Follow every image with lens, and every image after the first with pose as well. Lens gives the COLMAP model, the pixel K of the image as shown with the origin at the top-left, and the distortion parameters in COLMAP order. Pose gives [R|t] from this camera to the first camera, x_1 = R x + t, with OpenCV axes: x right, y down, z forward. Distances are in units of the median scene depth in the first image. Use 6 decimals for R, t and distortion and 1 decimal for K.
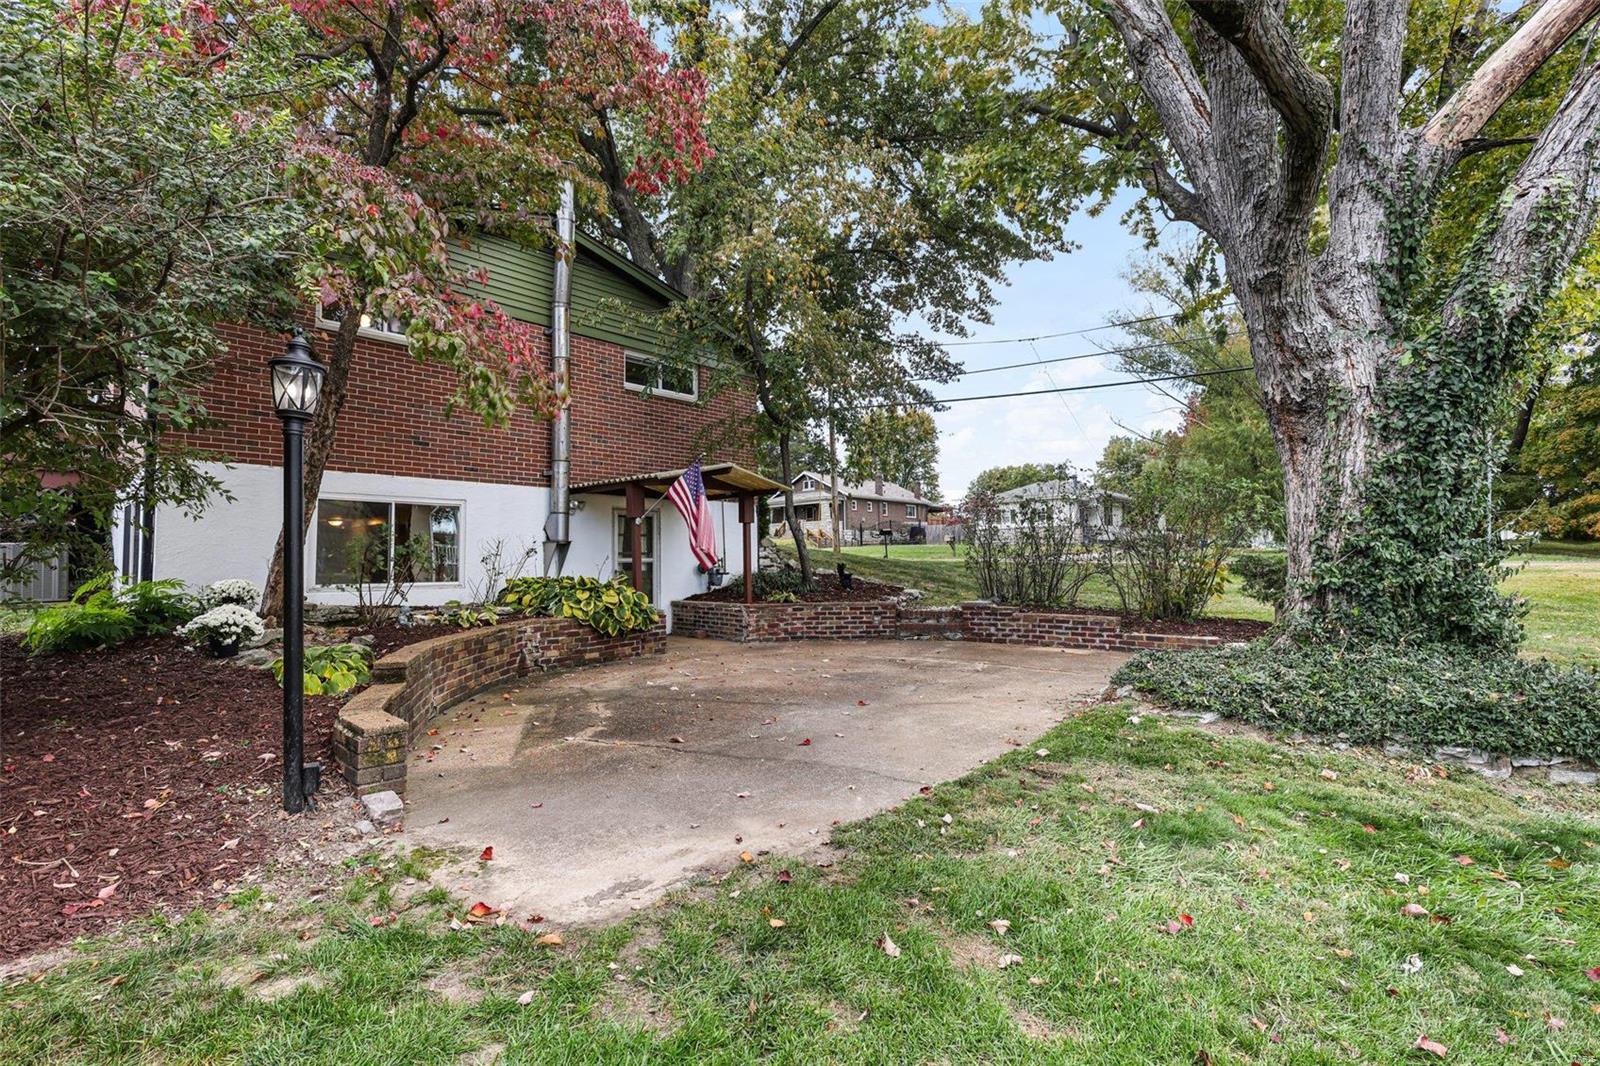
lens RADIAL K [[733.7, 0, 800.0], [0, 733.7, 533.0], [0, 0, 1]] dist [-0.001927, -0.000383]
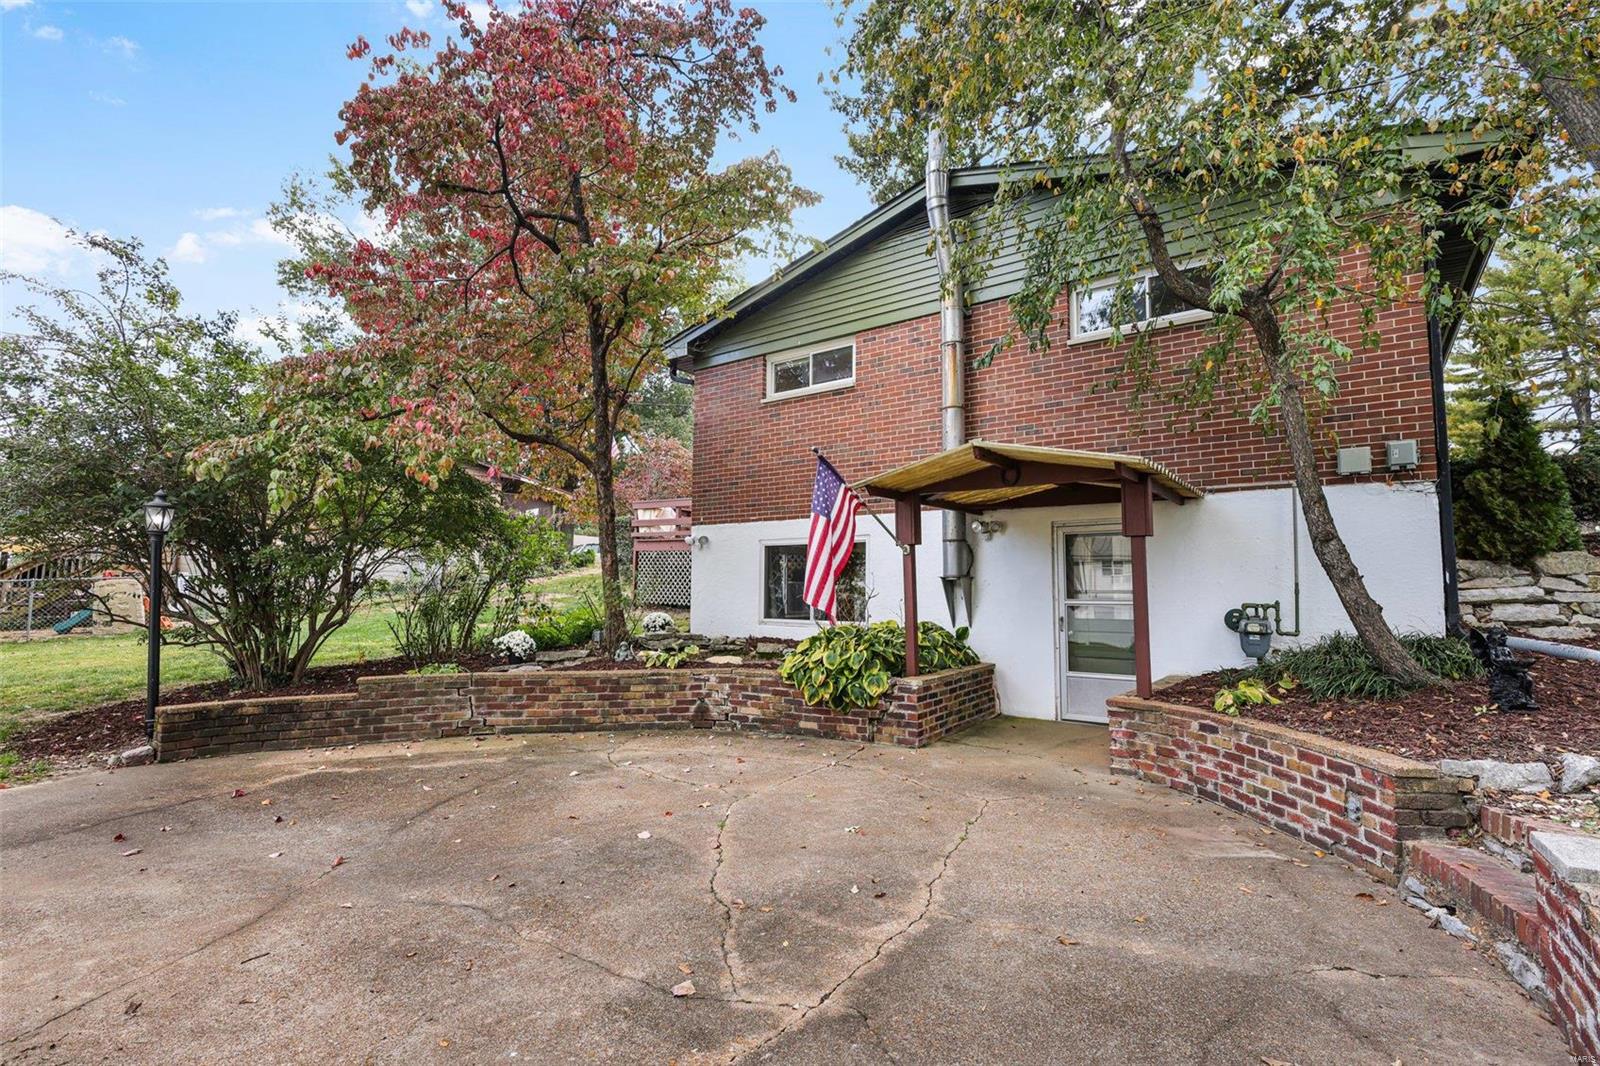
lens RADIAL K [[733.7, 0, 800.0], [0, 733.7, 533.0], [0, 0, 1]] dist [-0.001927, -0.000383]
pose [[0.099520, -0.068689, -0.992662, 0.521234], [0.038700, 0.997127, -0.065118, 0.011203], [0.994283, -0.031935, 0.101892, 0.922153]]
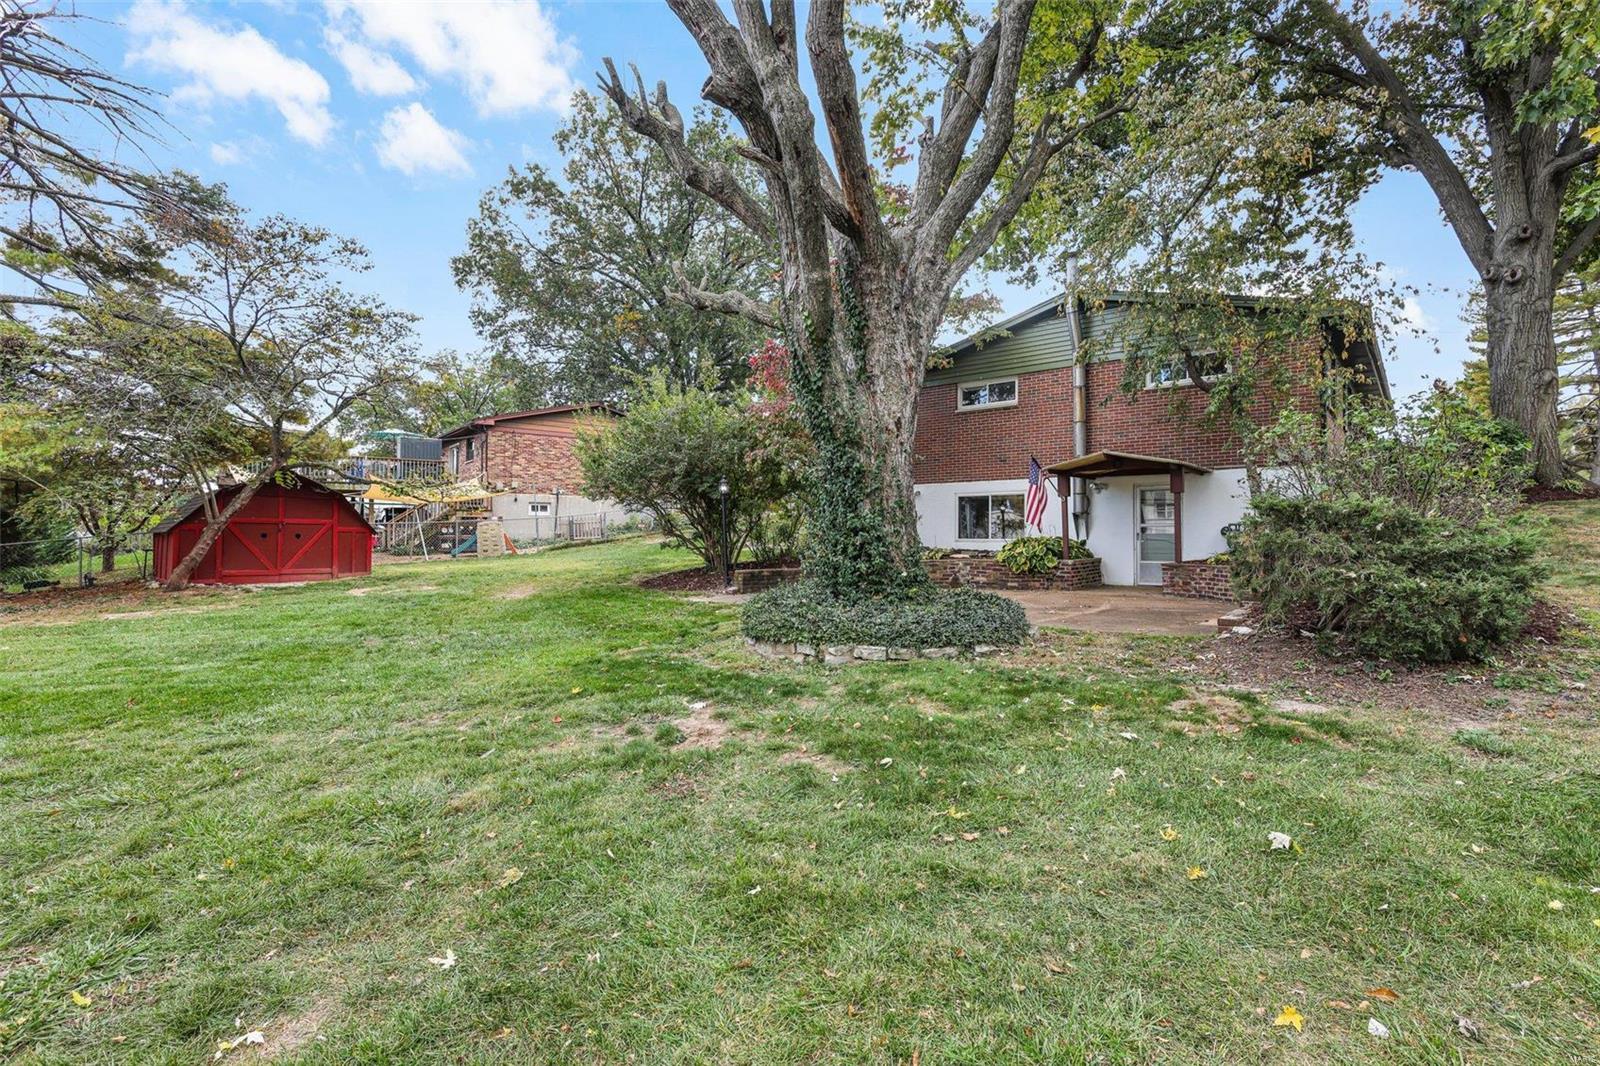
lens RADIAL K [[763.3, 0, 800.5], [0, 763.3, 526.6], [0, 0, 1]] dist [-0.000426, 0.000153]
pose [[0.058725, -0.006266, -0.998255, 1.394685], [0.042437, 0.999092, -0.003775, 0.024891], [0.997372, -0.042141, 0.058938, 0.436457]]
